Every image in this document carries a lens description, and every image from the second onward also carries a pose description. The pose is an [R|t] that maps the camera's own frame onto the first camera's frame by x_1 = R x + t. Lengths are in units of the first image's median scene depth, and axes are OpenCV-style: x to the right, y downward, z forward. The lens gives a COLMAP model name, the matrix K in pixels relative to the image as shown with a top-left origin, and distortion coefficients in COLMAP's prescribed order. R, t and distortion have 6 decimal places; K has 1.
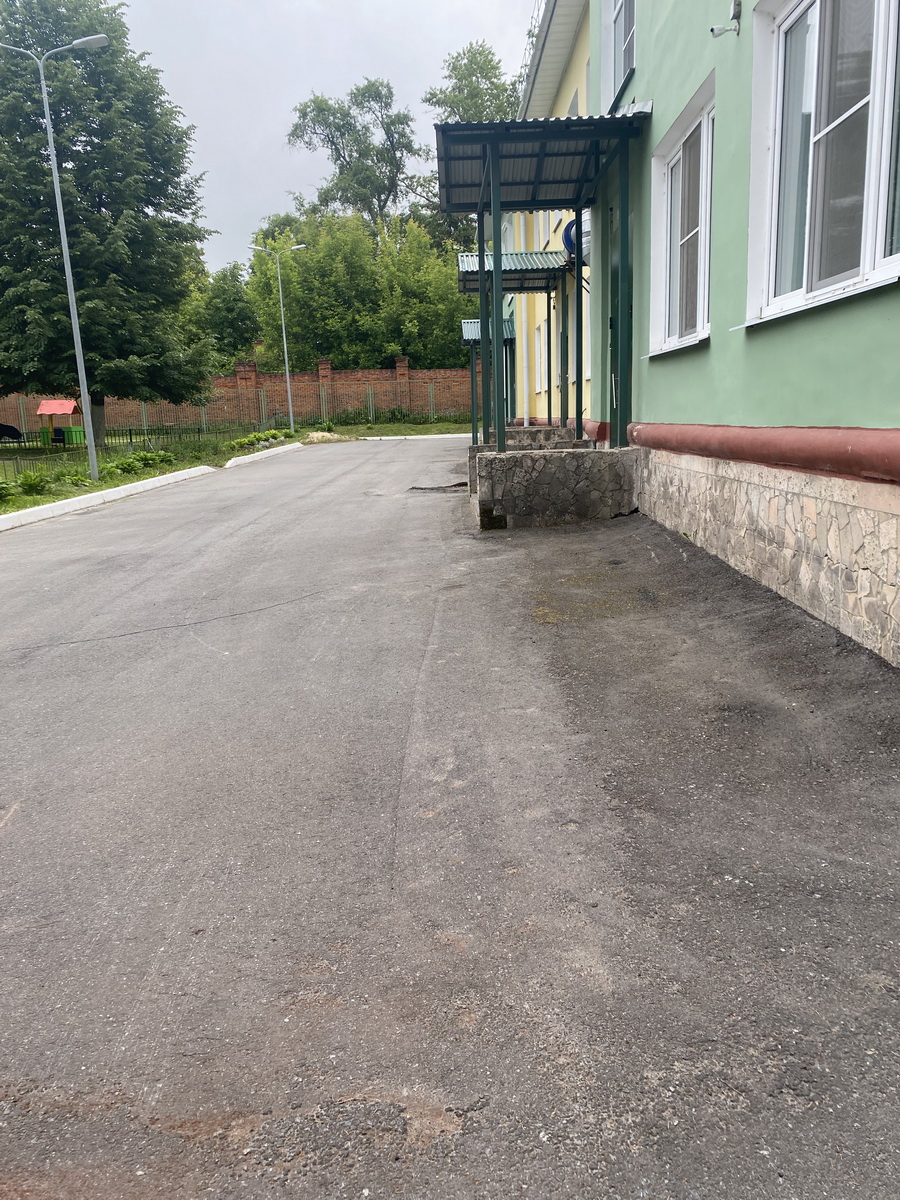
lens RADIAL K [[909.6, 0, 460.1], [0, 909.6, 596.6], [0, 0, 1]] dist [0.050233, -0.035201]
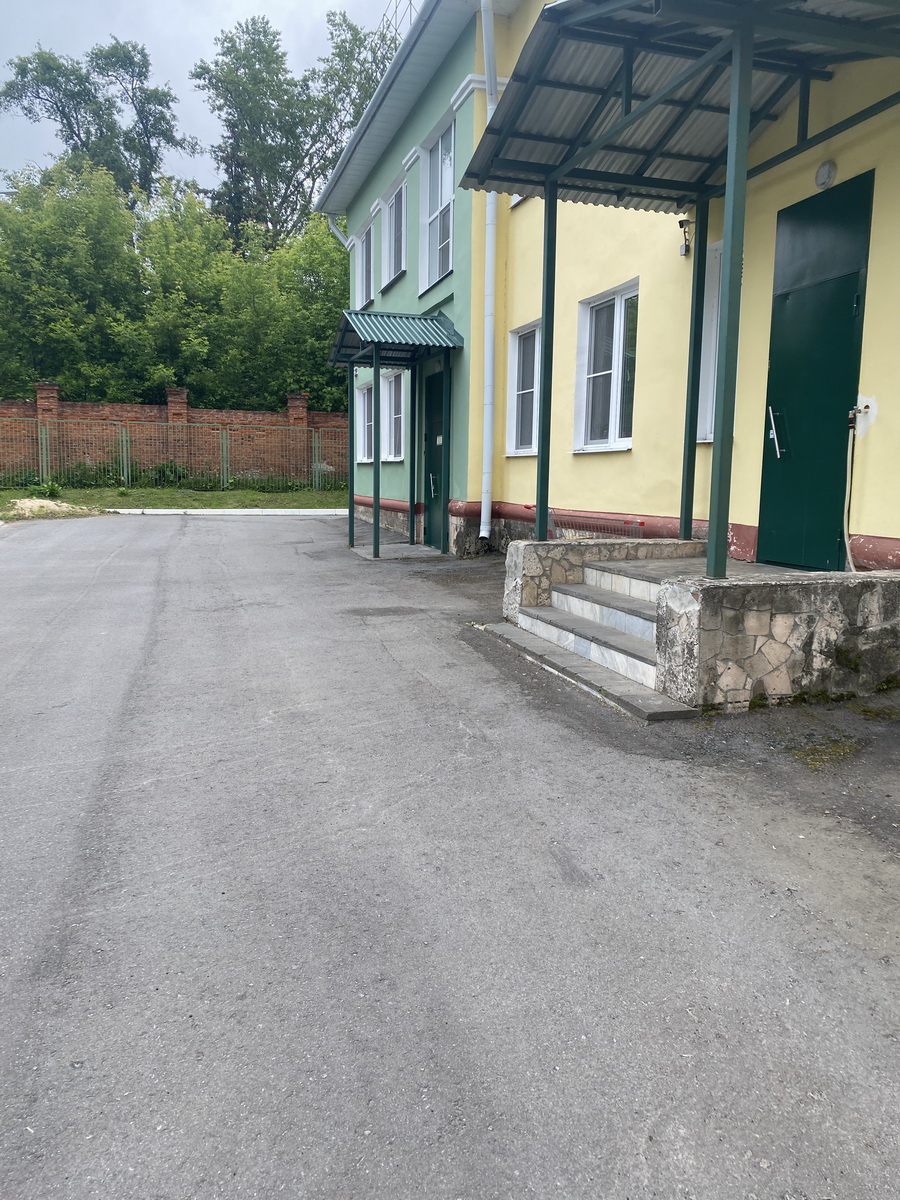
lens RADIAL K [[909.6, 0, 455.5], [0, 909.6, 565.9], [0, 0, 1]] dist [0.050233, -0.035201]
pose [[0.960204, 0.013691, 0.278964, -0.117309], [0.013010, 0.995521, -0.093637, -0.157886], [-0.278996, 0.093540, 0.955726, 0.724180]]
